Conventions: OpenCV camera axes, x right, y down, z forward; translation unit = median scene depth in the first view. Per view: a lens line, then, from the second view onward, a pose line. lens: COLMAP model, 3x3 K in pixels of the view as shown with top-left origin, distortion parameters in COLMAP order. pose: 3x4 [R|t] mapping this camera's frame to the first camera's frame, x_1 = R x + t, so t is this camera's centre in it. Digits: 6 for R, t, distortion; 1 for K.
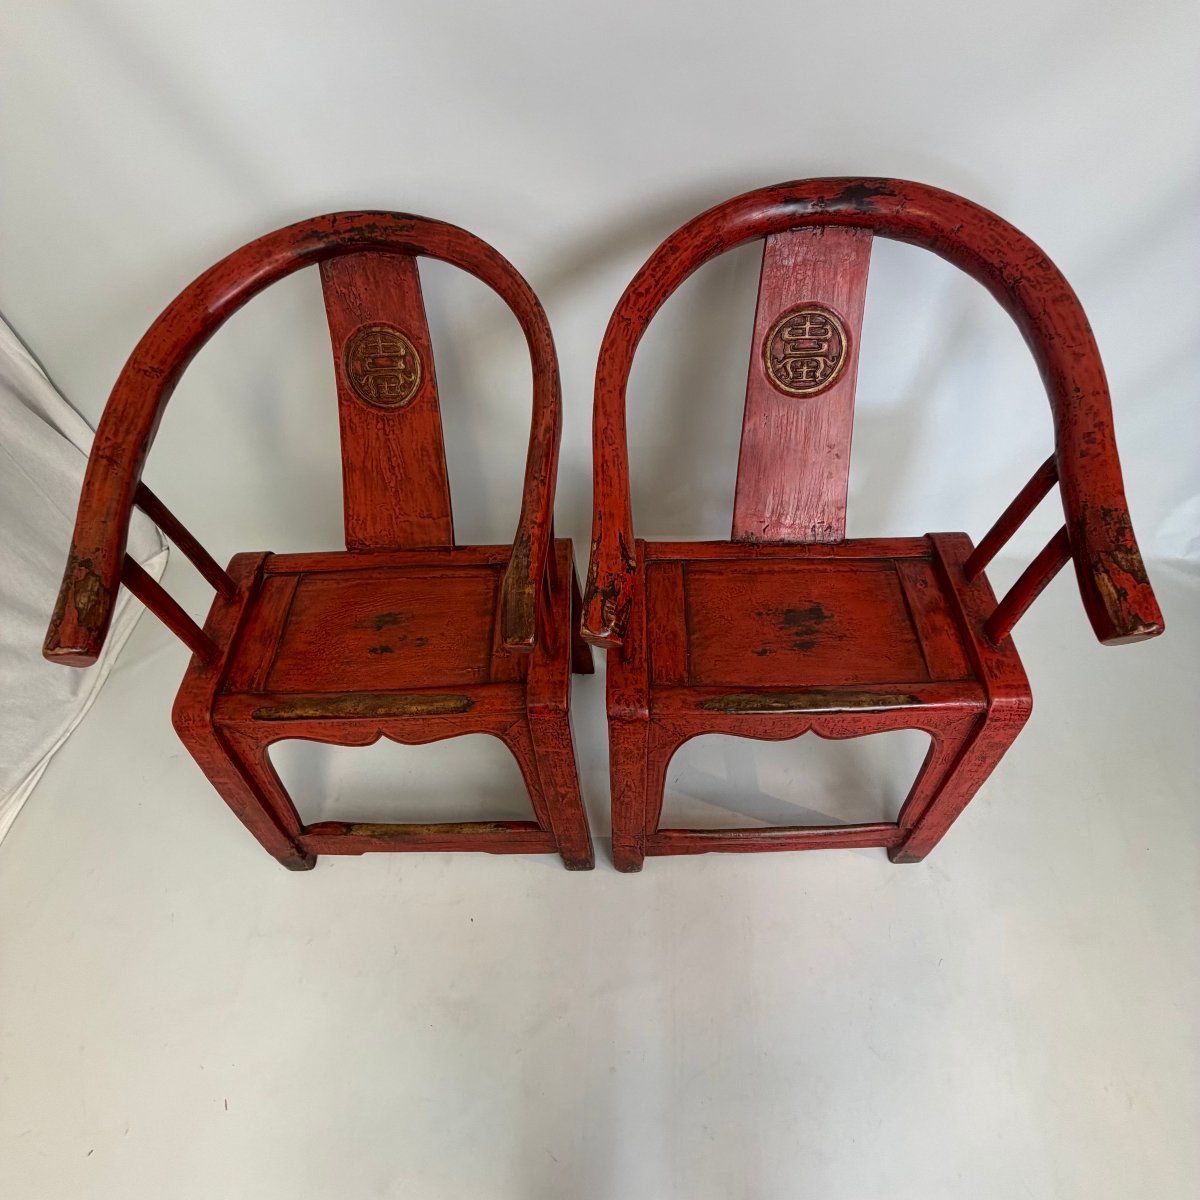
lens RADIAL K [[637.3, 0, 595.9], [0, 637.3, 595.1], [0, 0, 1]] dist [0.001020, 0.000865]
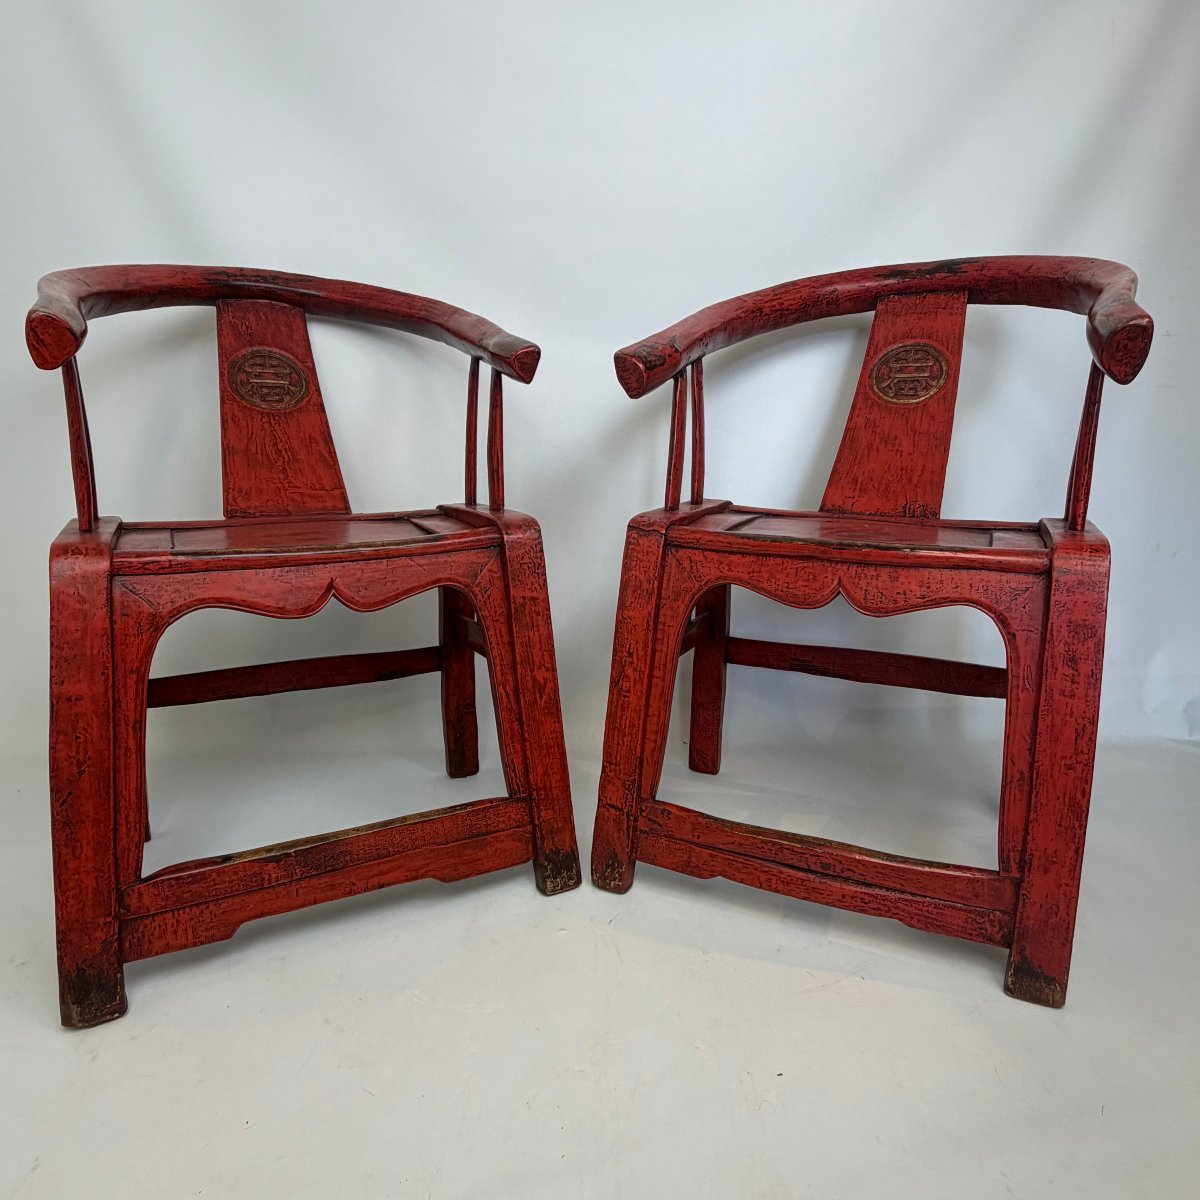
lens RADIAL K [[785.3, 0, 596.1], [0, 785.3, 595.1], [0, 0, 1]] dist [-0.000264, 0.001413]
pose [[0.882041, -0.038181, 0.469624, -0.467528], [0.352927, 0.713886, -0.604822, 0.873990], [-0.312165, 0.699221, 0.643151, 0.219003]]
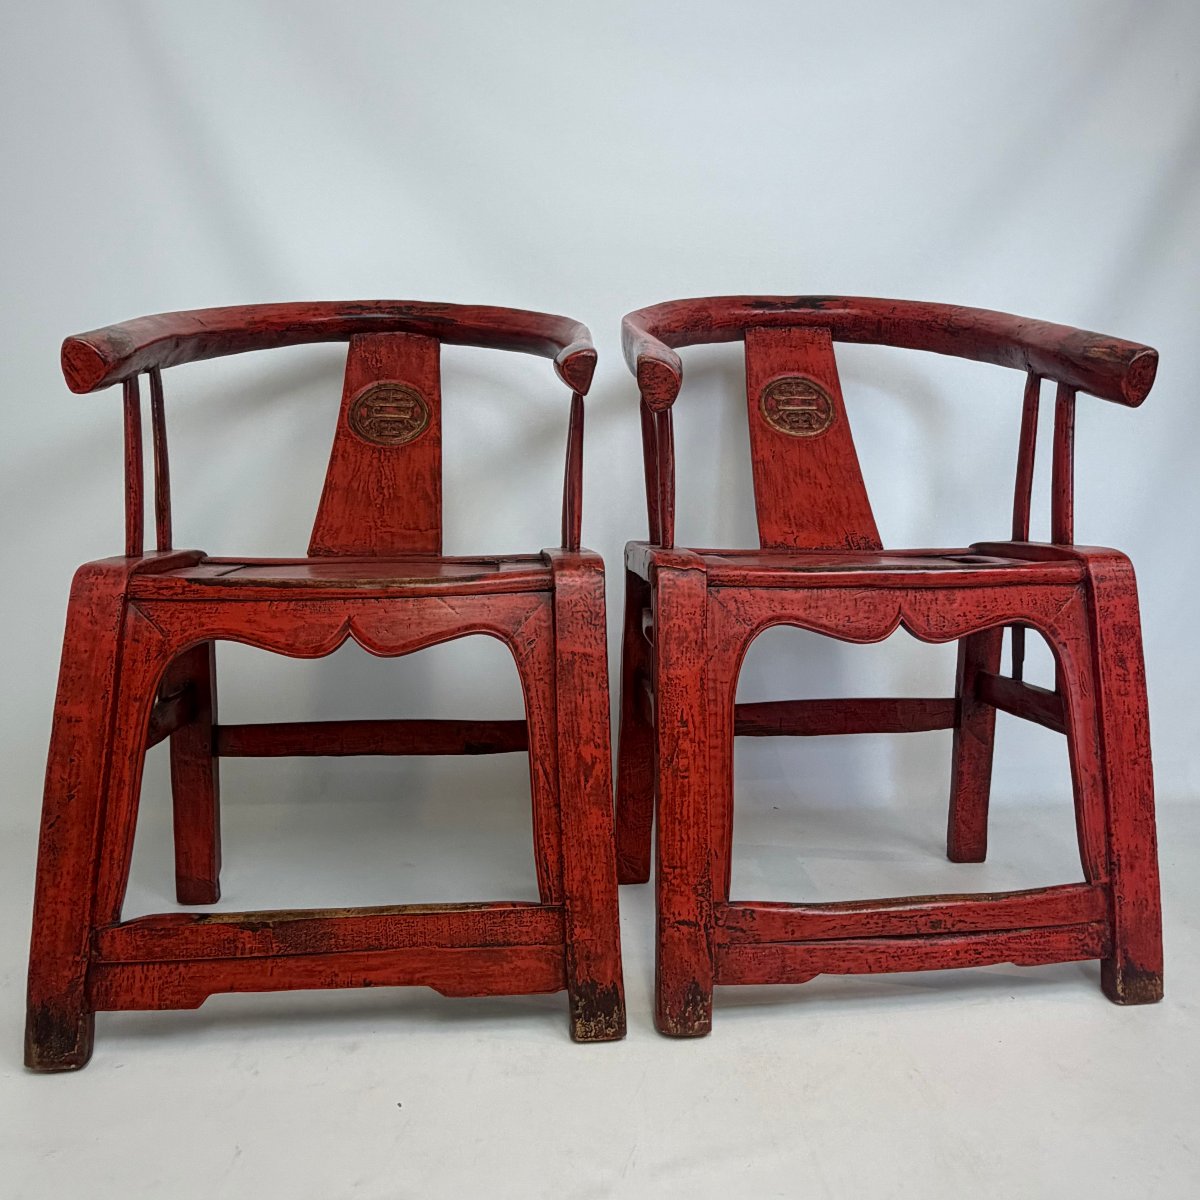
lens RADIAL K [[975.4, 0, 601.2], [0, 975.4, 592.1], [0, 0, 1]] dist [-0.000348, 0.003097]
pose [[0.993151, 0.040286, 0.109672, -0.155920], [0.057853, 0.645957, -0.761178, 0.968205], [-0.101508, 0.762310, 0.639203, 0.198114]]
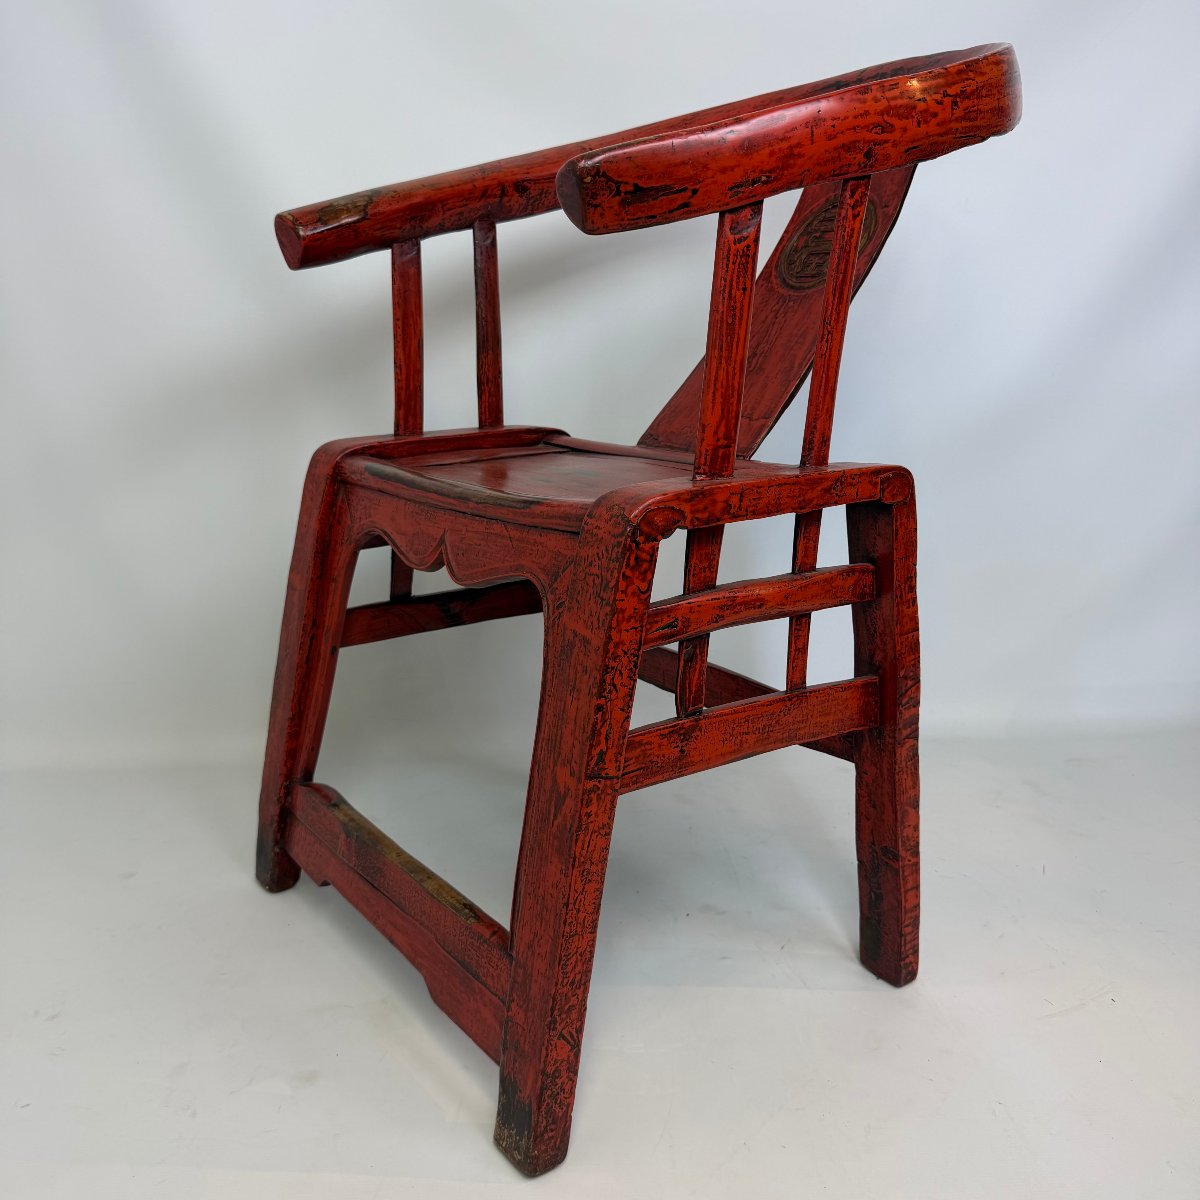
lens RADIAL K [[1119.9, 0, 600.2], [0, 1119.9, 607.4], [0, 0, 1]] dist [0.195846, -0.483650]
pose [[0.590532, 0.240304, -0.770407, 0.561102], [-0.671056, 0.676501, -0.303365, 0.444257], [0.448281, 0.696133, 0.560753, 0.450660]]
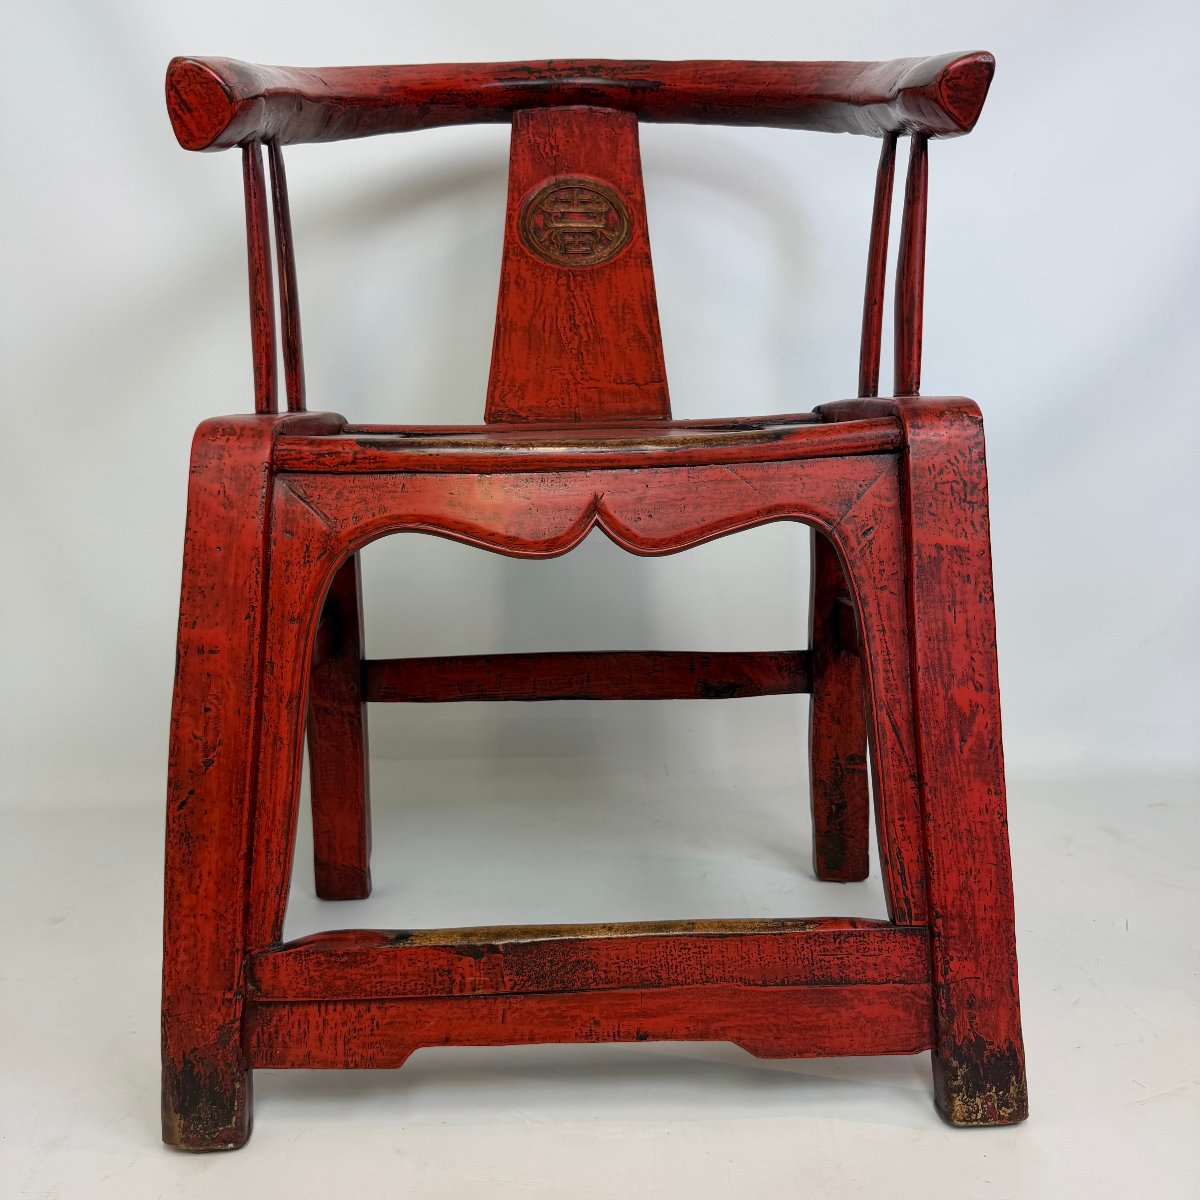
lens RADIAL K [[1119.9, 0, 600.2], [0, 1119.9, 607.4], [0, 0, 1]] dist [0.195846, -0.483650]
pose [[0.999069, 0.024263, 0.035671, -0.329296], [0.007986, 0.708554, -0.705611, 0.802616], [-0.042395, 0.705239, 0.707701, 0.396014]]
